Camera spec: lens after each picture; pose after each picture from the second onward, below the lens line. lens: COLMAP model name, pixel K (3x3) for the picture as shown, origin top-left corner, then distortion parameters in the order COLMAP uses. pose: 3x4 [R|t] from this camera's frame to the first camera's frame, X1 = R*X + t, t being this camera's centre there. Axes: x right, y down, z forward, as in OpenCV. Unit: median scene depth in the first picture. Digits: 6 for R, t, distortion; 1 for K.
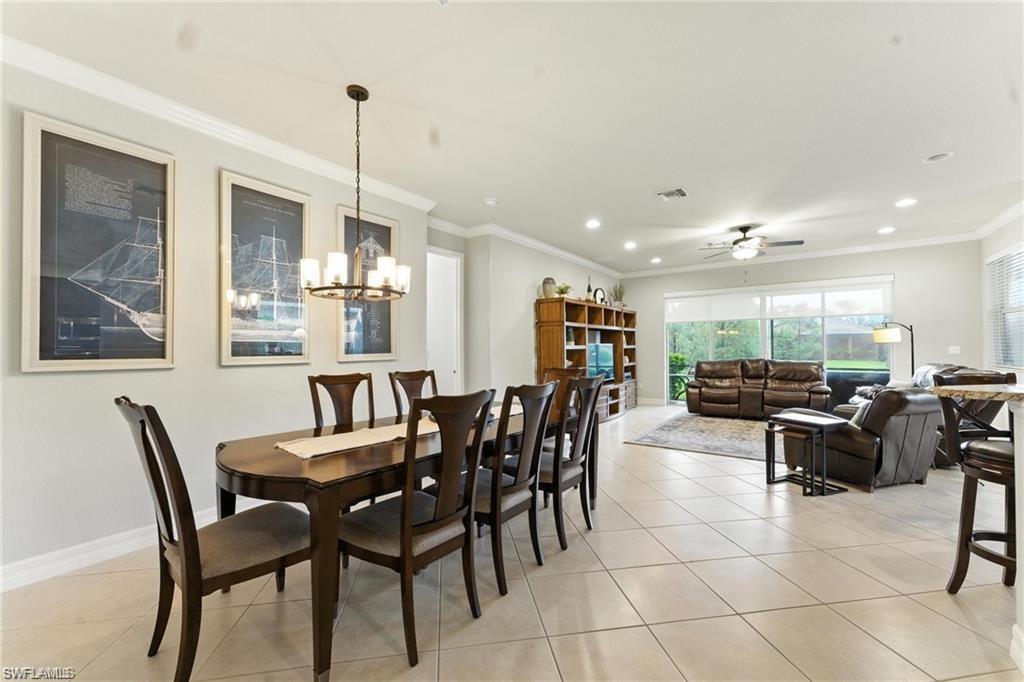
lens RADIAL K [[415.0, 0, 508.7], [0, 415.0, 347.7], [0, 0, 1]] dist [0.003563, 0.002084]
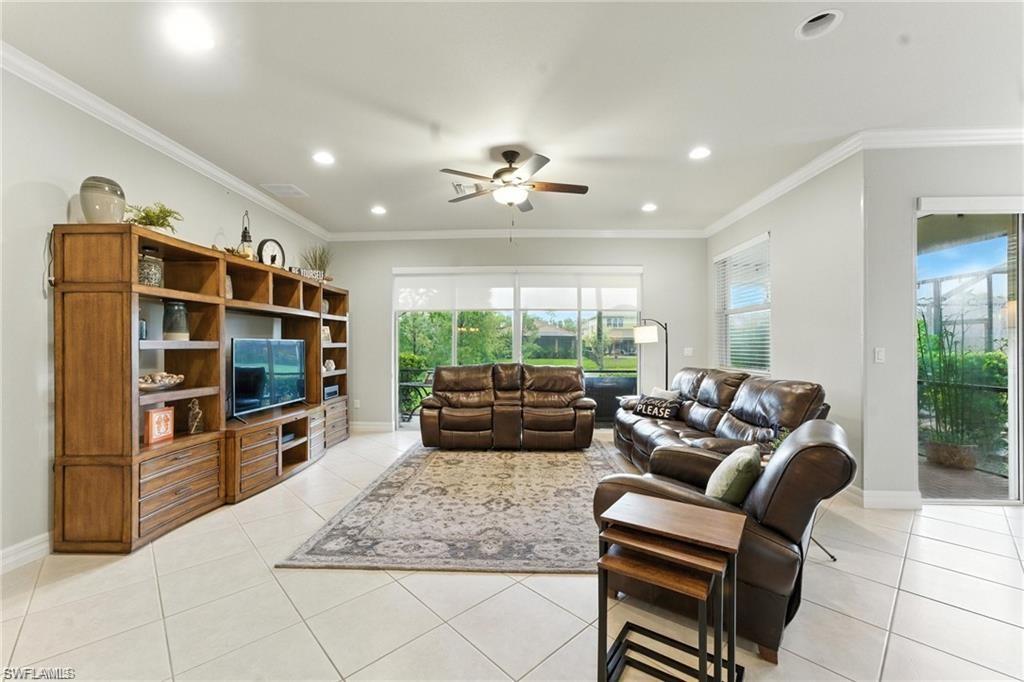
lens RADIAL K [[415.0, 0, 534.9], [0, 415.0, 346.7], [0, 0, 1]] dist [0.003563, 0.002084]
pose [[0.791077, 0.006970, 0.611677, 0.180156], [-0.007383, 0.999971, -0.001845, -0.001674], [-0.611672, -0.003056, 0.791106, 0.394543]]
